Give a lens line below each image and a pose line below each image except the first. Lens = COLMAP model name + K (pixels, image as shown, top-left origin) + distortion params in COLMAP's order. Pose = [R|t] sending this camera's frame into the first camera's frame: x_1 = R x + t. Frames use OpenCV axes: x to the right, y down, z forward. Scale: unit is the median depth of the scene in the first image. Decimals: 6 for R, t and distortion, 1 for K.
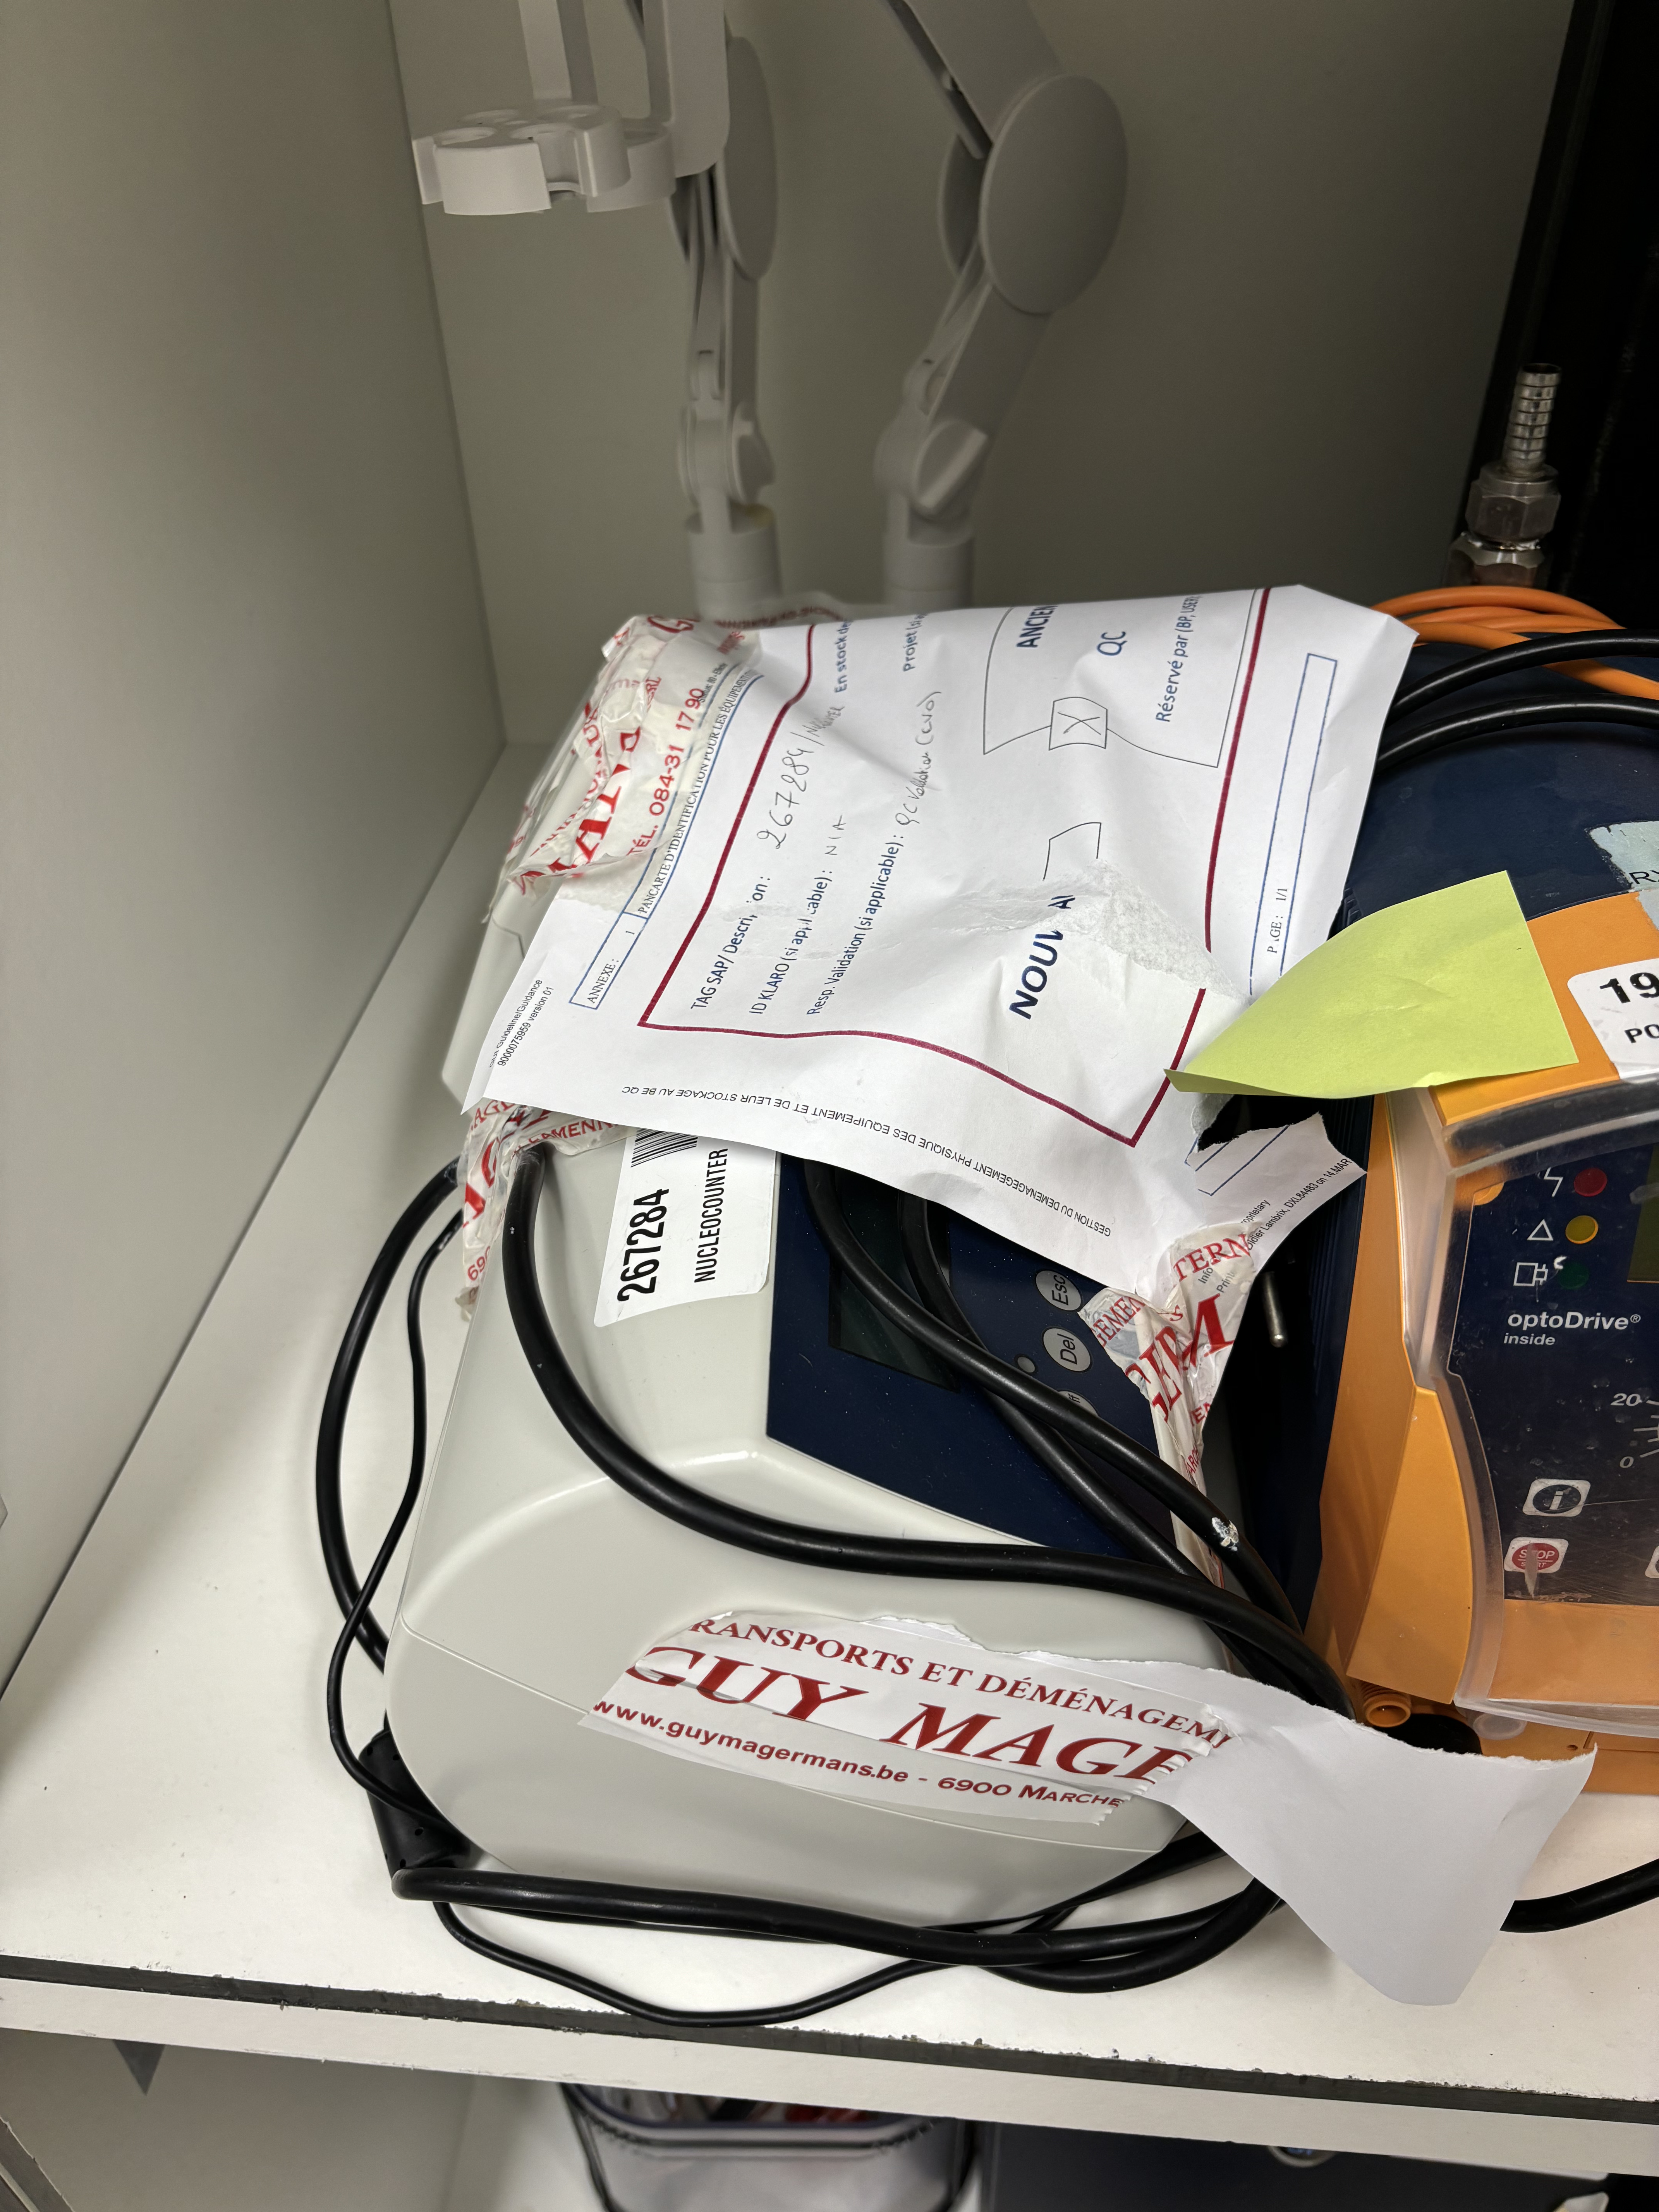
lens RADIAL K [[1675.6, 0, 795.9], [0, 1675.6, 1089.5], [0, 0, 1]] dist [0.022735, -0.027374]
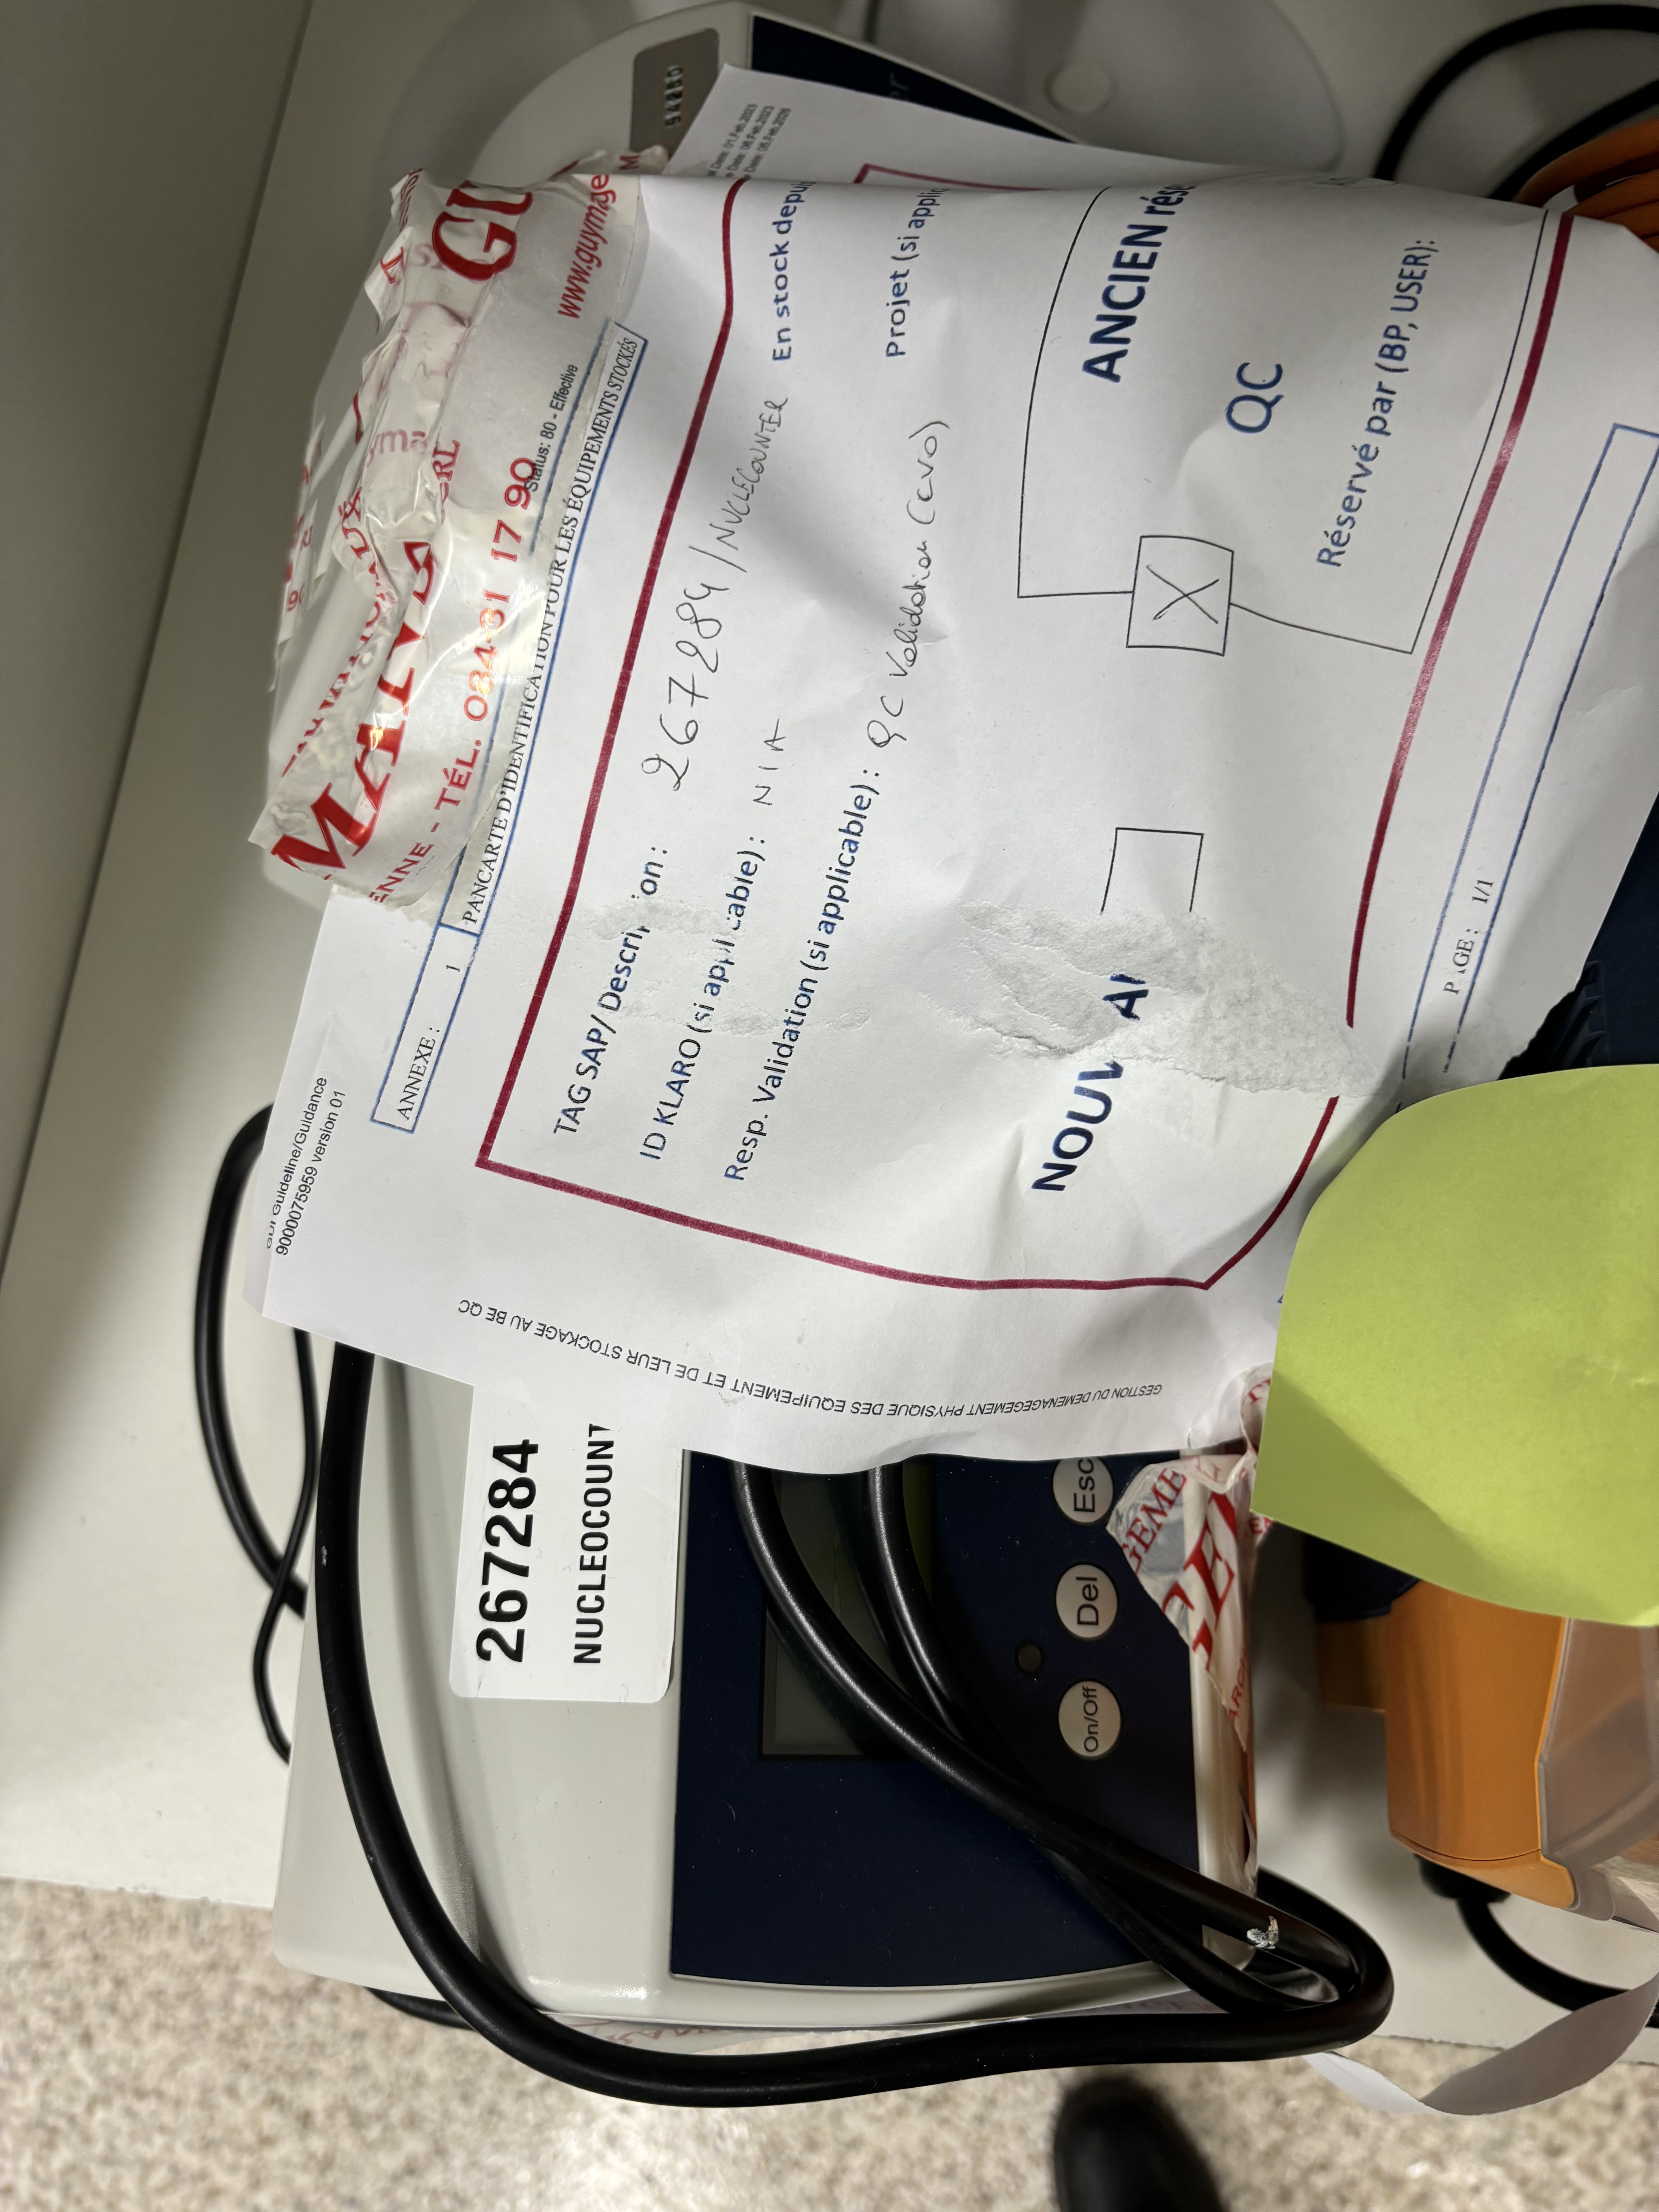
lens RADIAL K [[1675.6, 0, 820.6], [0, 1675.6, 1093.9], [0, 0, 1]] dist [0.022735, -0.027374]
pose [[0.999495, -0.021212, -0.023672, 0.053660], [0.030730, 0.835157, 0.549153, -0.382218], [0.008122, -0.549603, 0.835387, 0.412294]]
